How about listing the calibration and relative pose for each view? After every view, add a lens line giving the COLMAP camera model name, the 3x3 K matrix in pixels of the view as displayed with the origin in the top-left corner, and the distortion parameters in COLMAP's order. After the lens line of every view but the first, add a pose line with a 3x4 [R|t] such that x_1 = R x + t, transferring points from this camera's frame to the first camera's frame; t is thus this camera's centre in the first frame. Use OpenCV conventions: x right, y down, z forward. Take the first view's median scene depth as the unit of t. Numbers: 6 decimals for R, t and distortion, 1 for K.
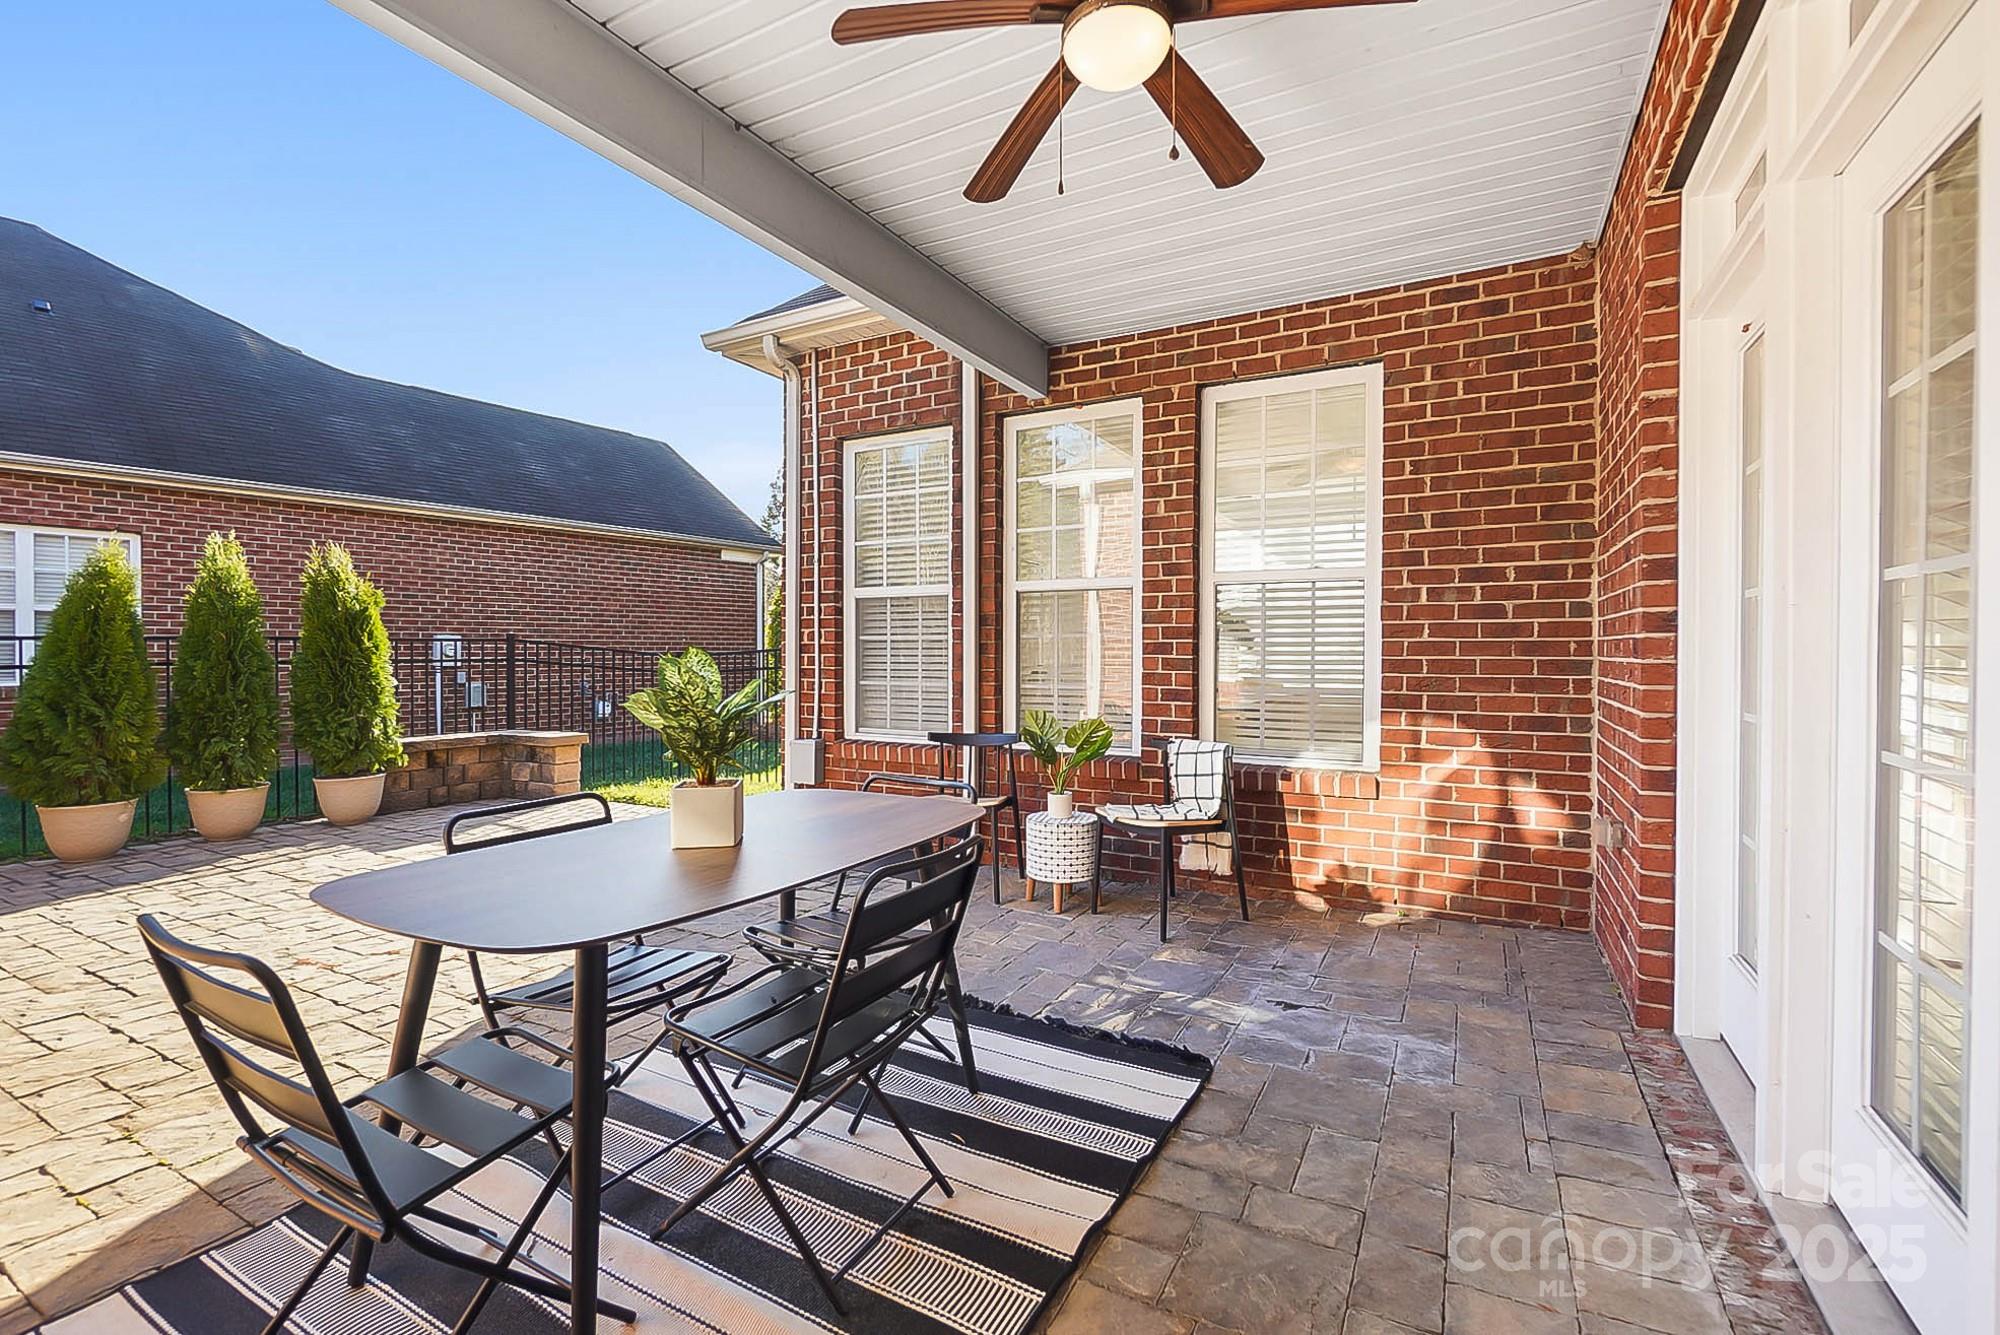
lens RADIAL K [[871.1, 0, 992.4], [0, 871.1, 665.3], [0, 0, 1]] dist [-0.007629, 0.000600]
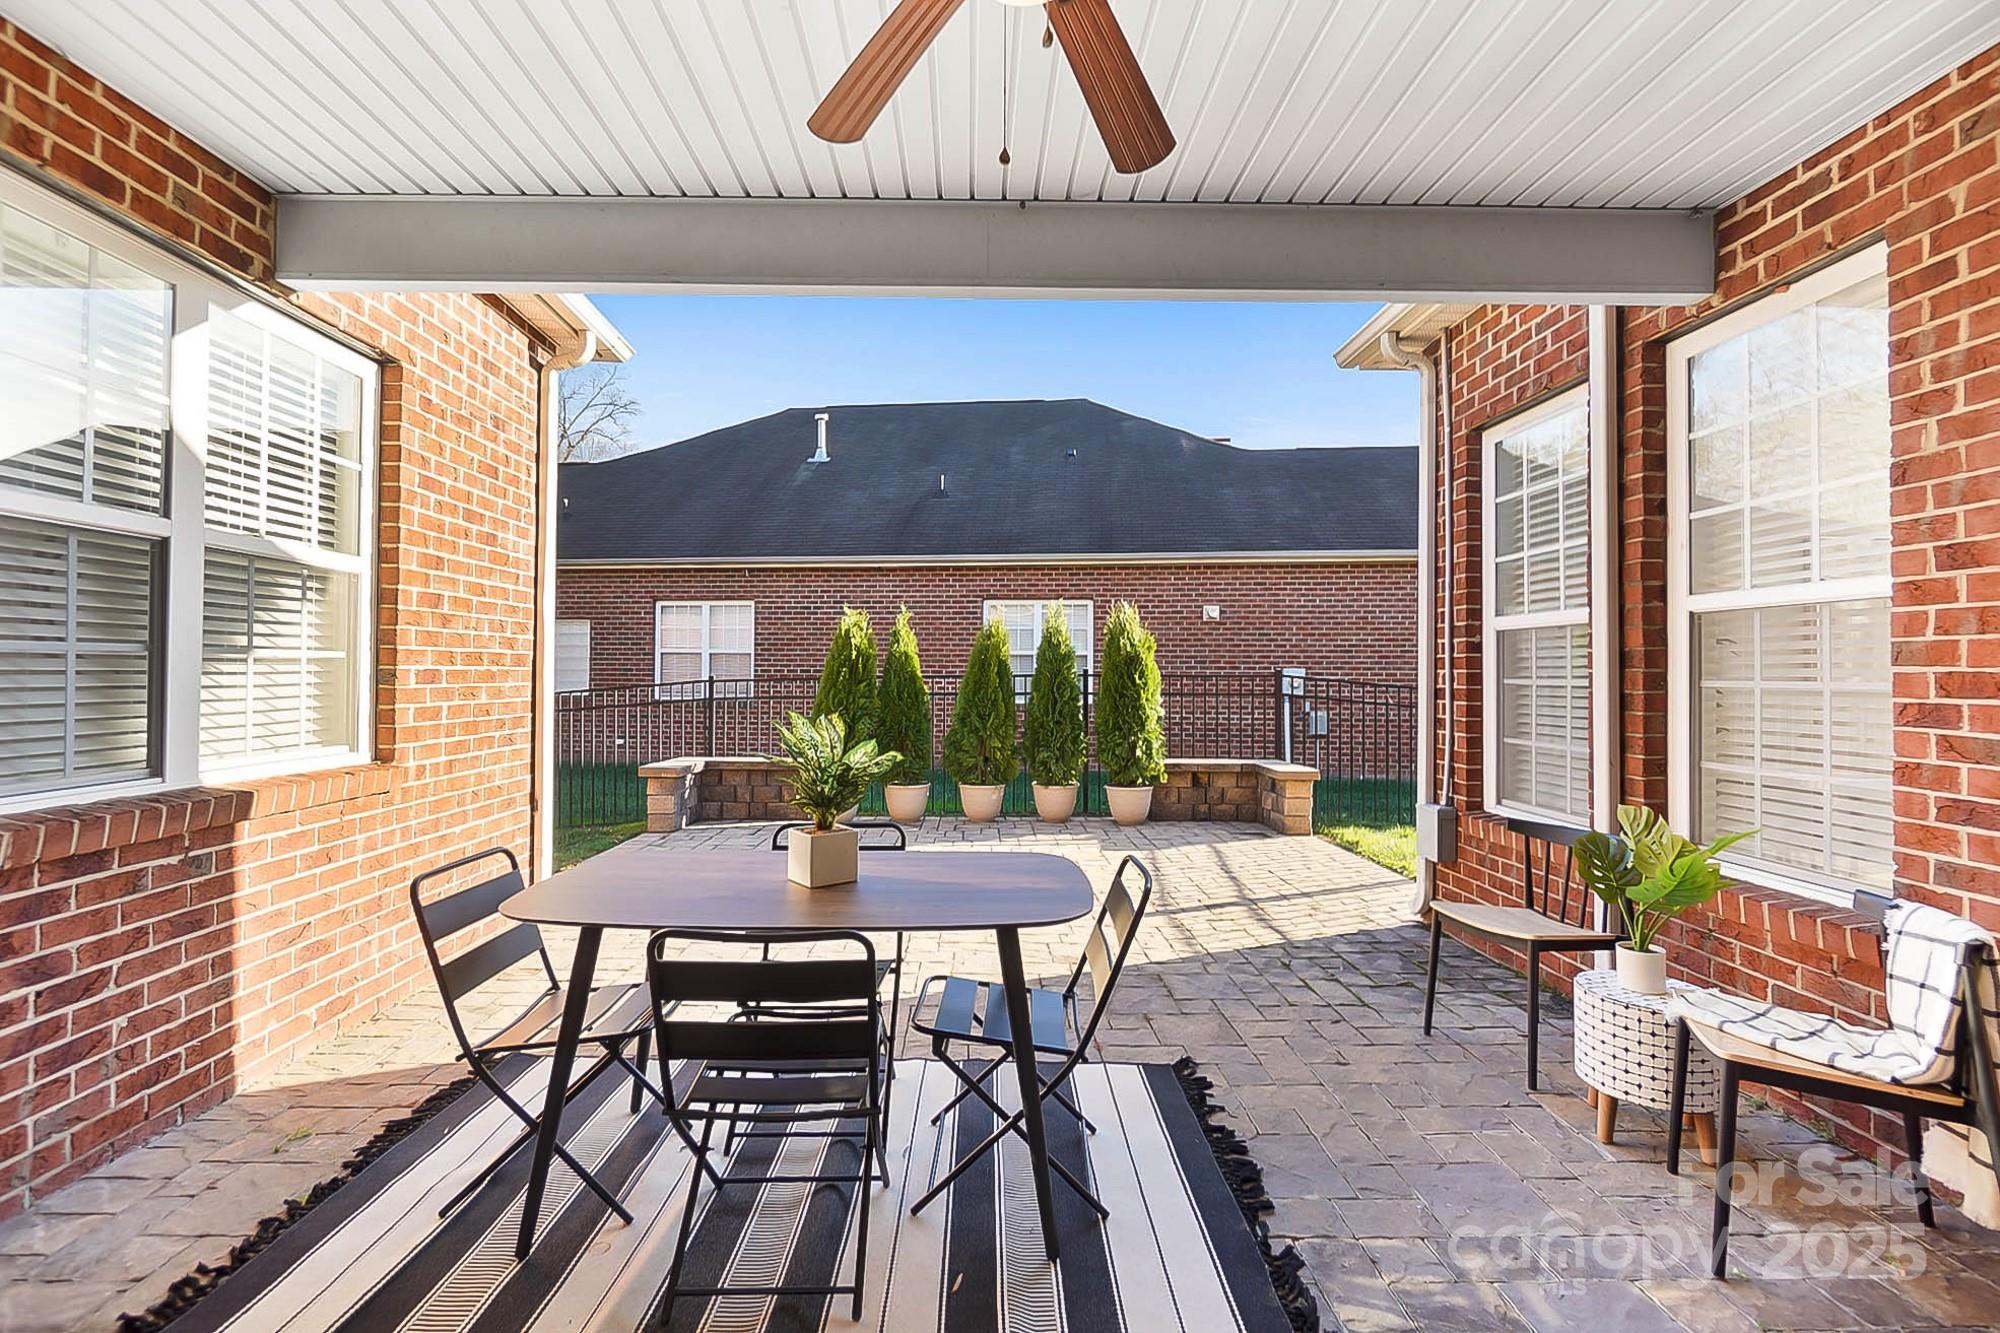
lens RADIAL K [[871.1, 0, 991.5], [0, 871.1, 660.0], [0, 0, 1]] dist [-0.007629, 0.000600]
pose [[0.493493, -0.010678, -0.869684, 0.292547], [-0.019042, 0.999552, -0.023078, -0.024254], [0.869541, 0.027949, 0.493069, 0.231652]]
